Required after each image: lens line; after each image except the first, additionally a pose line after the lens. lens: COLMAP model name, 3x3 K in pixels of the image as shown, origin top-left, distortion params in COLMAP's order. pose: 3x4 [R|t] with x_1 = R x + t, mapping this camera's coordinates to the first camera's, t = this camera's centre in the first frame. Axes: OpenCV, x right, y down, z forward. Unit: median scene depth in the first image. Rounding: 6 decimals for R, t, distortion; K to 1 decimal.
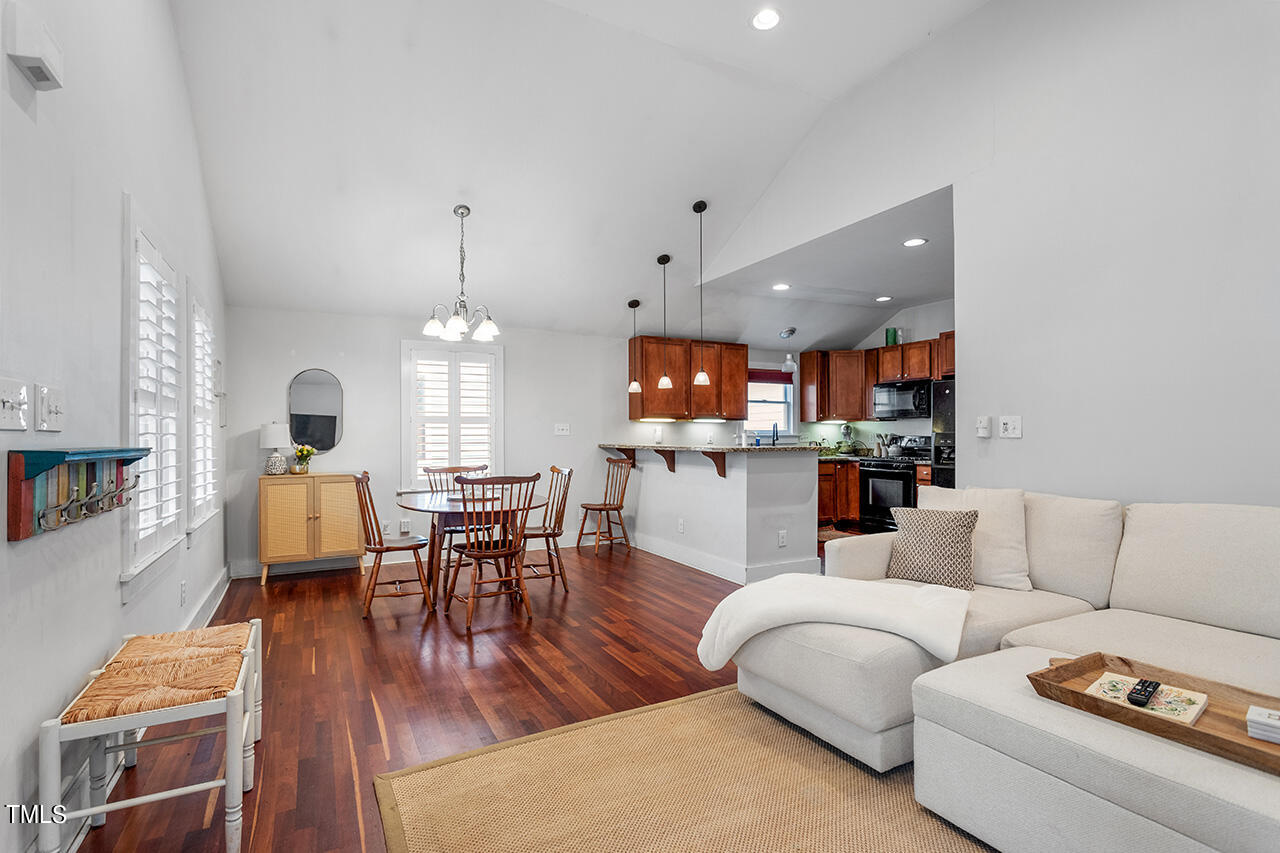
lens RADIAL K [[611.9, 0, 649.8], [0, 611.9, 426.0], [0, 0, 1]] dist [-0.002183, 0.001875]
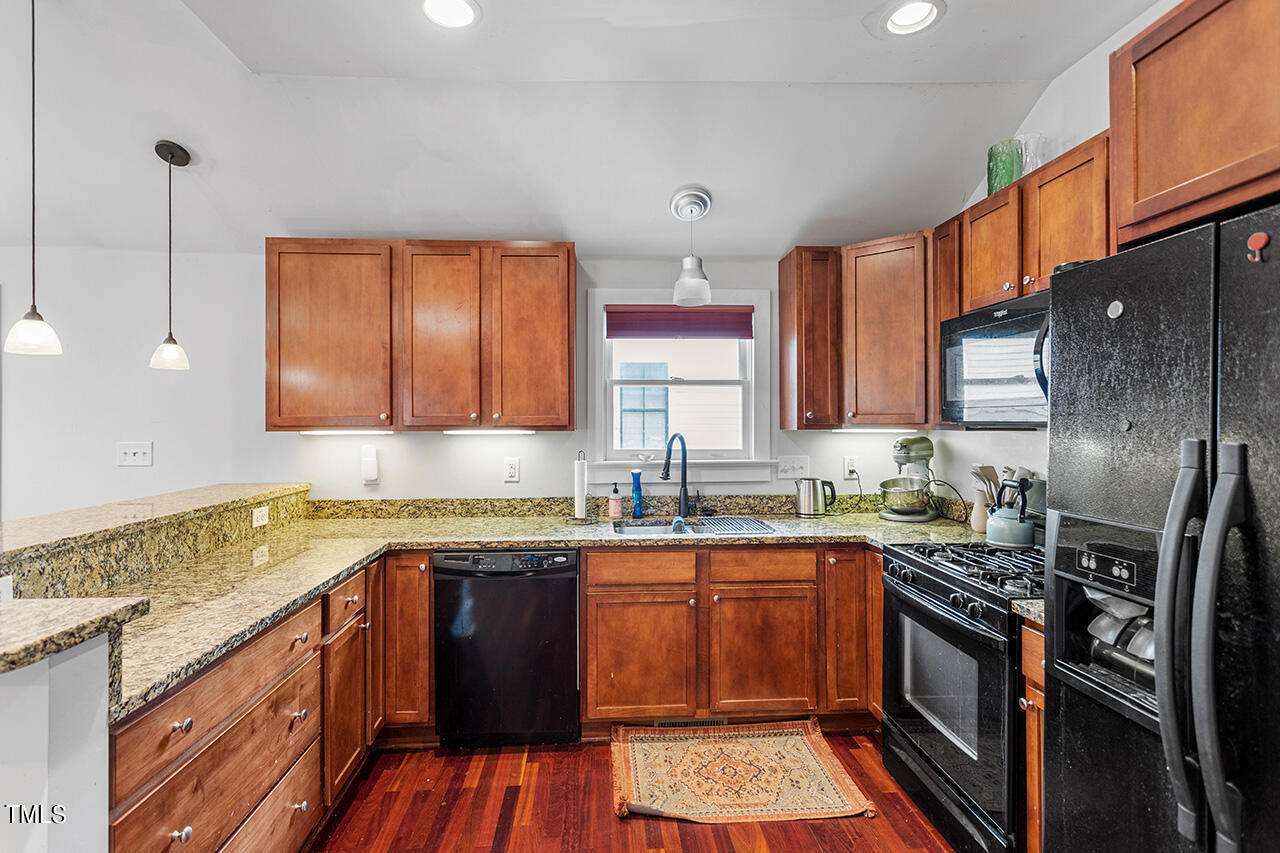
lens RADIAL K [[611.9, 0, 647.4], [0, 611.9, 417.6], [0, 0, 1]] dist [-0.002183, 0.001875]
pose [[0.915558, -0.004458, -0.402162, 0.351727], [0.008214, 0.999937, 0.007614, -0.019694], [0.402103, -0.010274, 0.915537, 0.626989]]
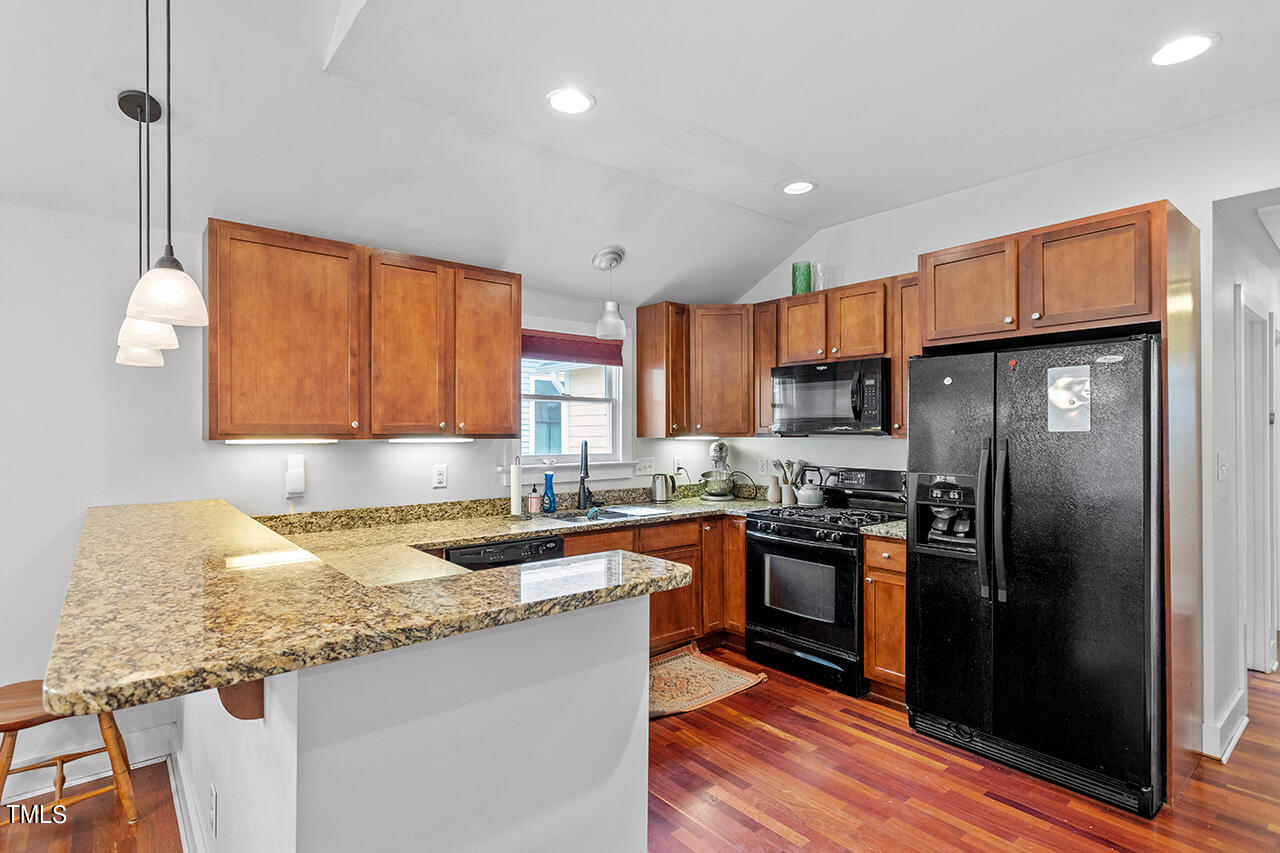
lens RADIAL K [[611.9, 0, 648.3], [0, 611.9, 429.5], [0, 0, 1]] dist [-0.002183, 0.001875]
pose [[0.976358, 0.001244, 0.216157, 0.149789], [-0.003545, 0.999941, 0.010258, -0.020368], [-0.216131, -0.010781, 0.976305, 0.509134]]
